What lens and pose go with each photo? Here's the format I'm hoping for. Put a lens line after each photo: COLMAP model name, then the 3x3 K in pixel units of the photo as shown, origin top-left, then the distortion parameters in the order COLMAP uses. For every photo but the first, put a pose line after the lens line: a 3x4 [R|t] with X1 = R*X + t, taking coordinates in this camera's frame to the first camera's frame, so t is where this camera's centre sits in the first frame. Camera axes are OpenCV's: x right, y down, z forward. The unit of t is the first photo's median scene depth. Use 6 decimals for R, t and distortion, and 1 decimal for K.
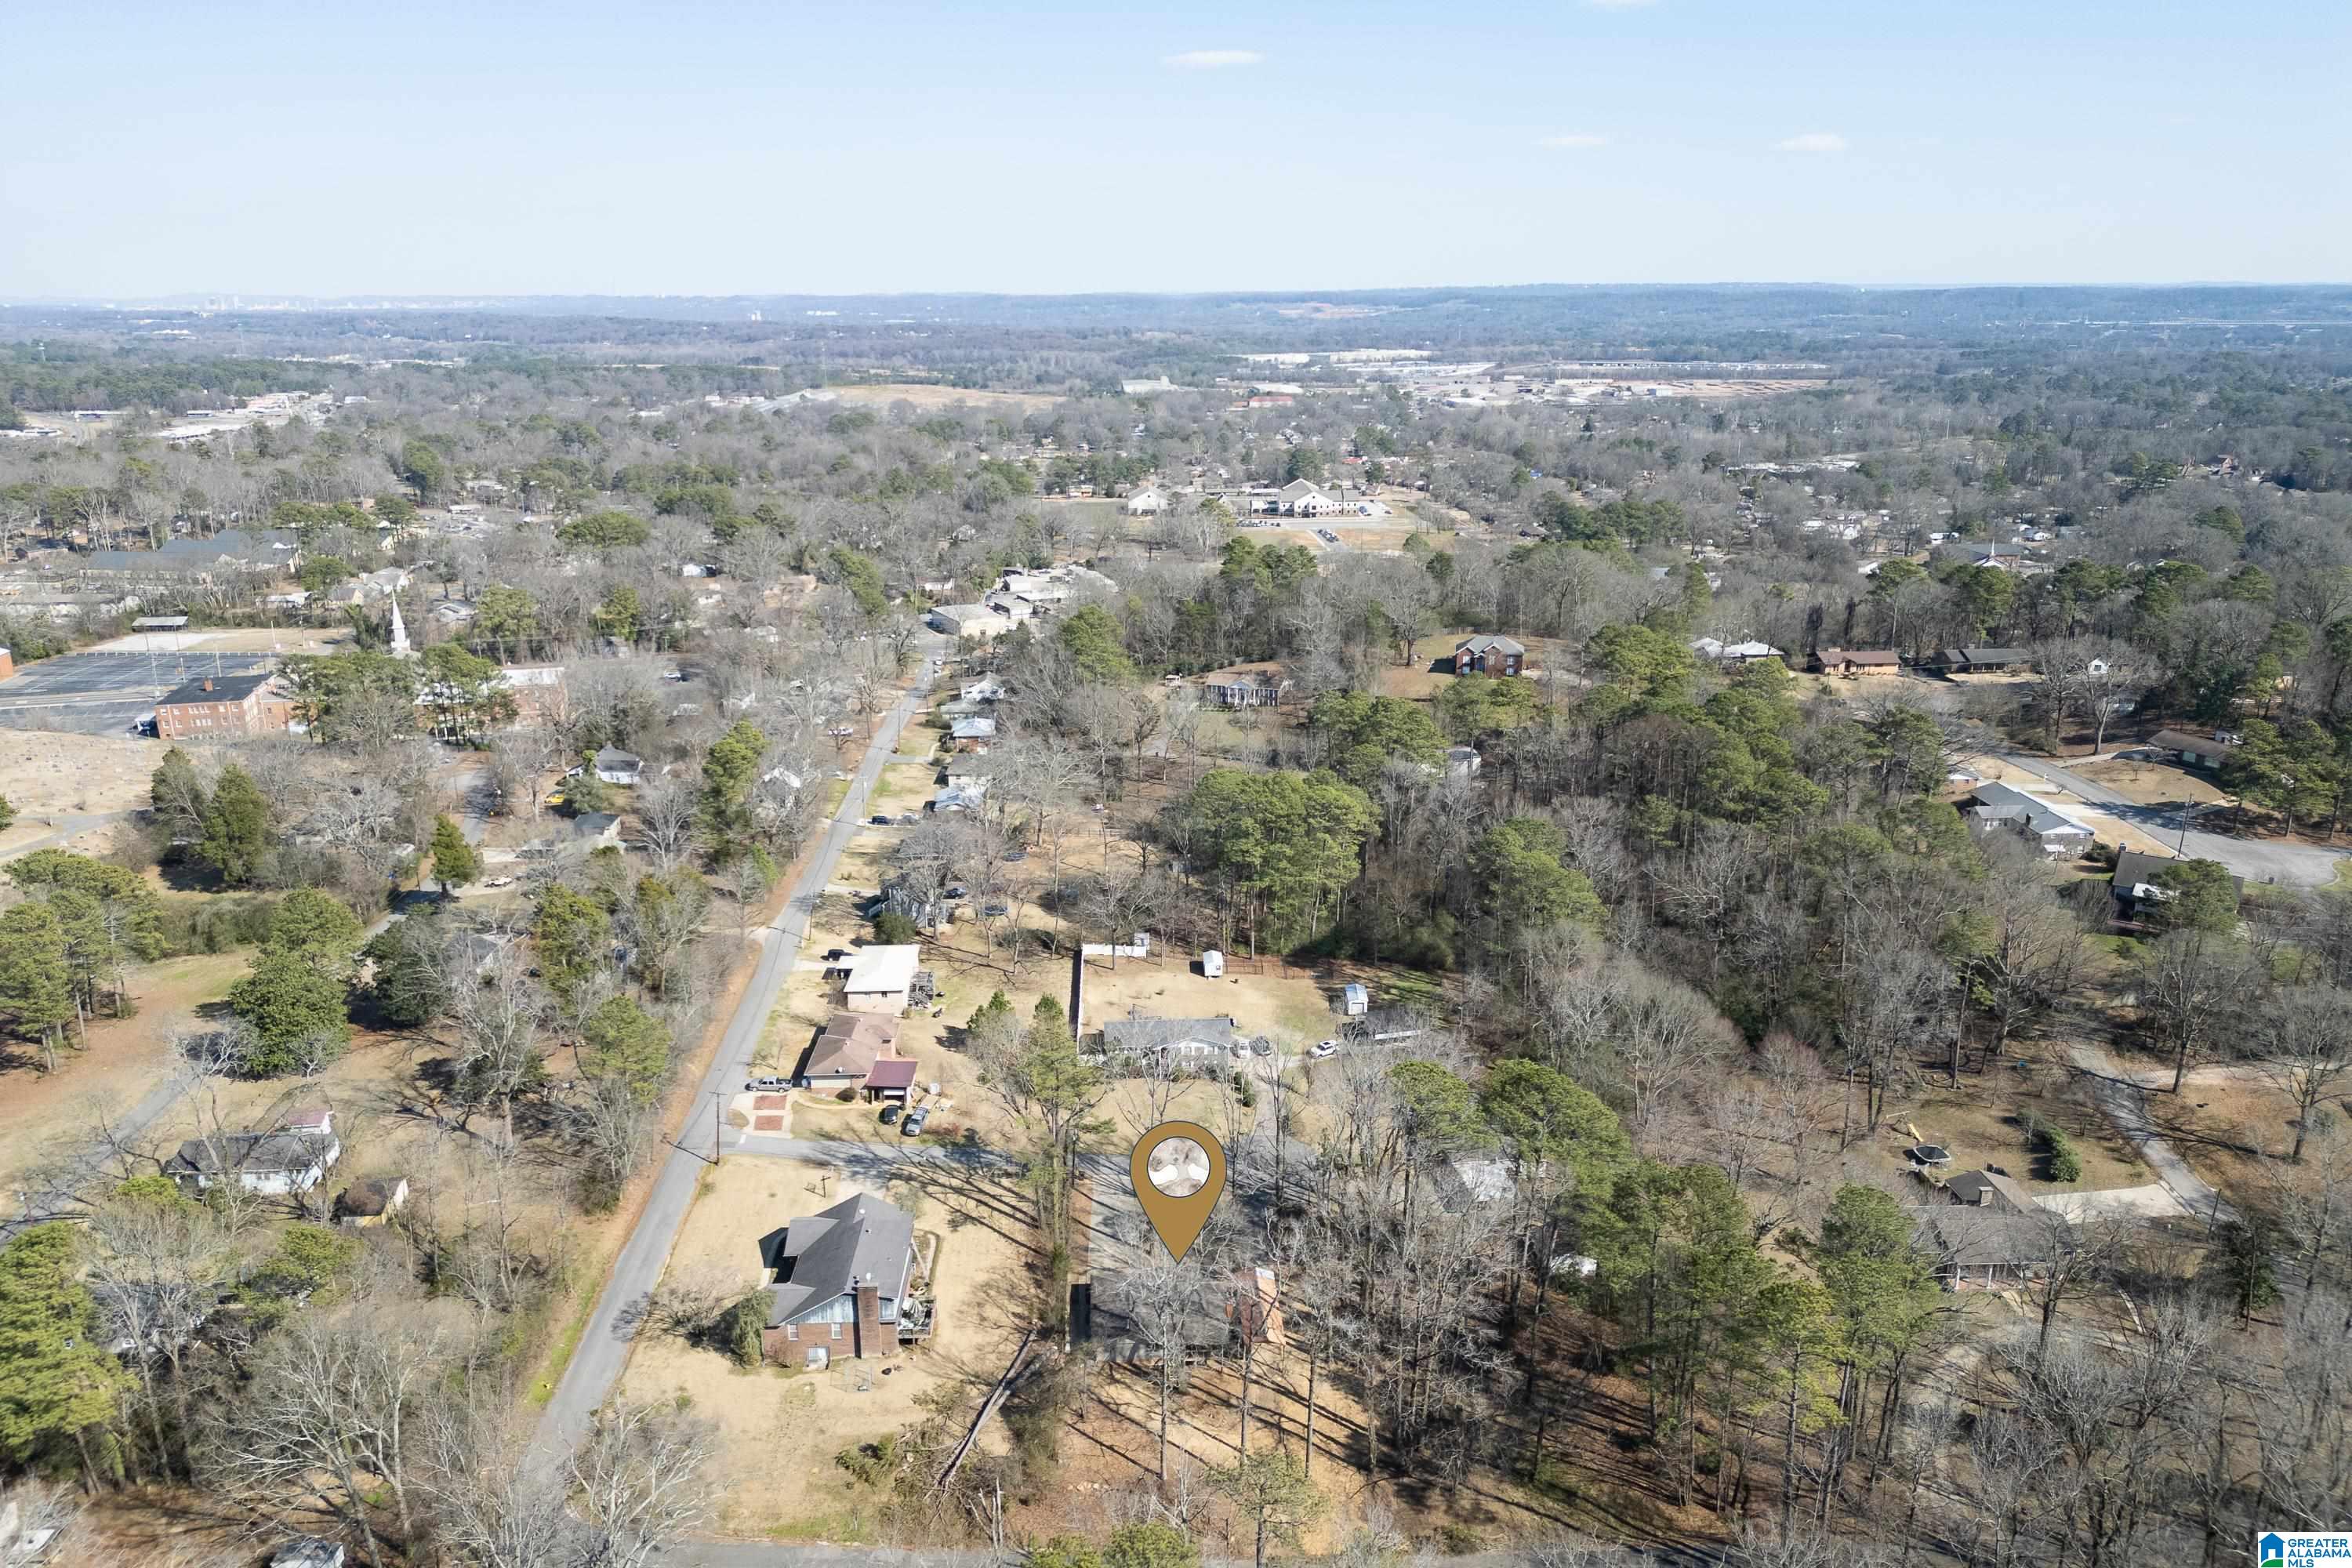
lens RADIAL K [[1617.7, 0, 1176.0], [0, 1617.7, 784.0], [0, 0, 1]] dist [0.088141, -0.098435]
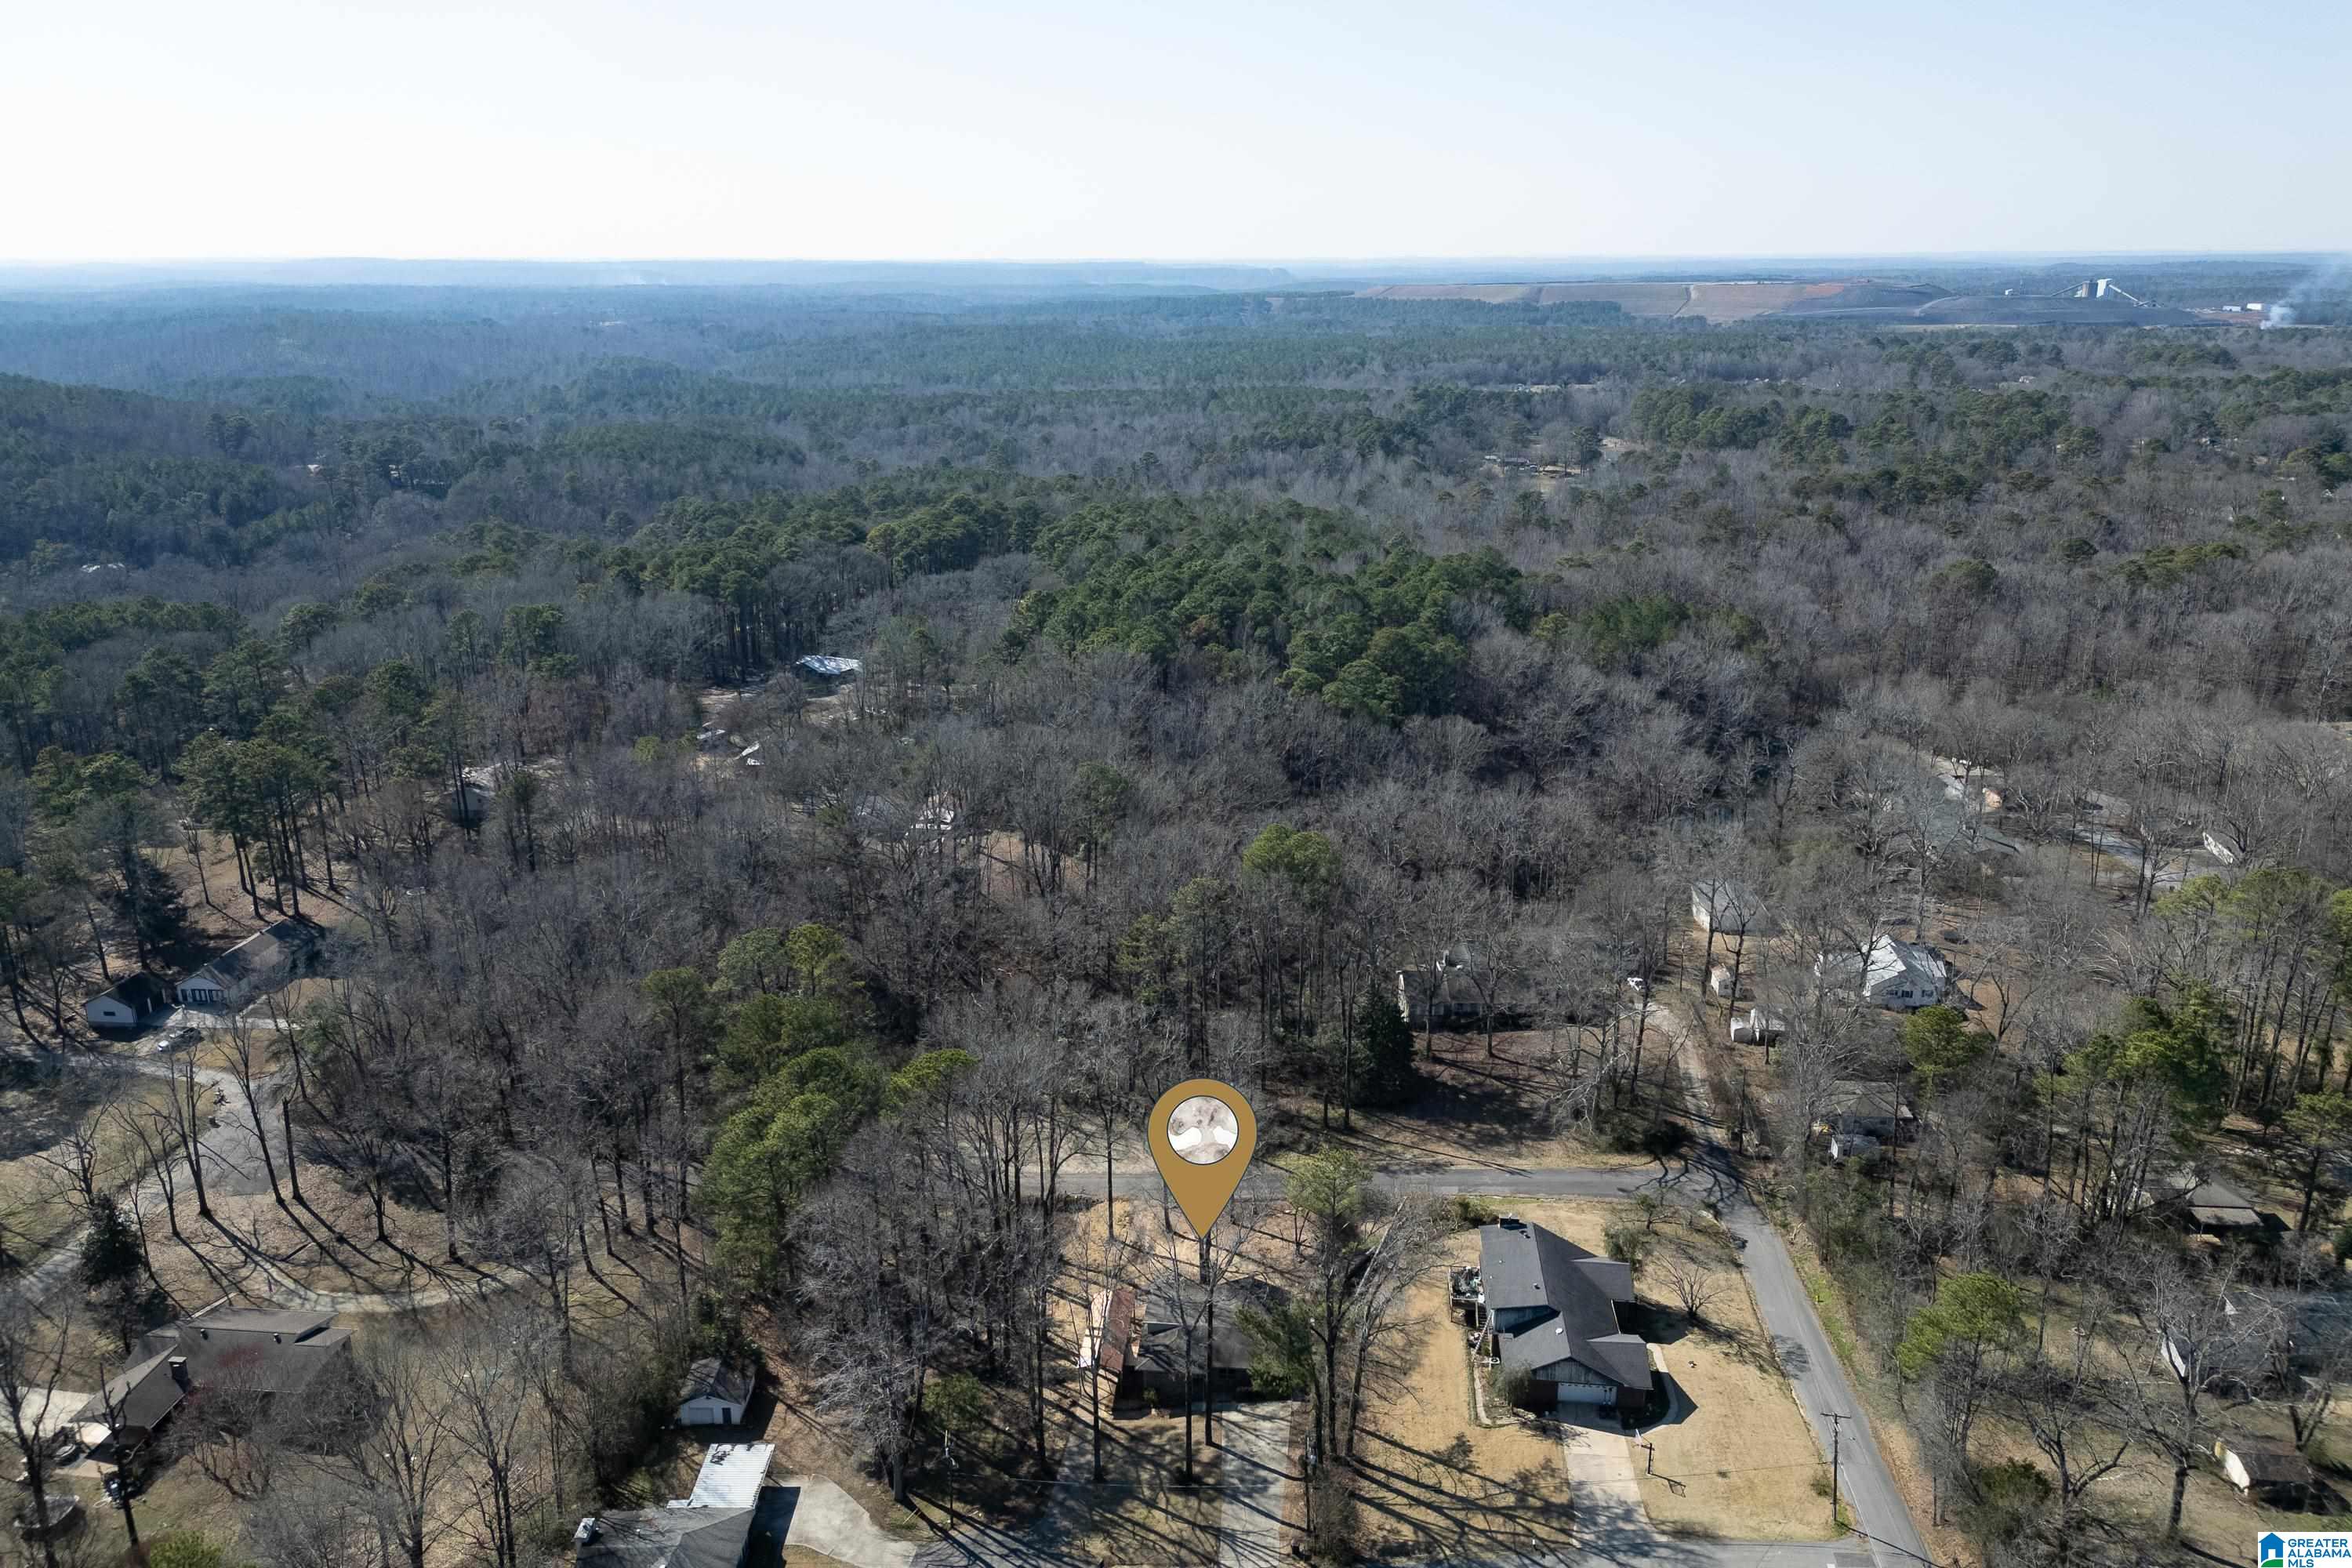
lens RADIAL K [[1647.4, 0, 1176.0], [0, 1647.4, 784.0], [0, 0, 1]] dist [0.051161, -0.054867]
pose [[-0.990740, -0.024931, 0.133464, -0.095256], [0.054057, 0.829293, 0.556193, -0.416906], [-0.124547, 0.558258, -0.820266, 1.430589]]
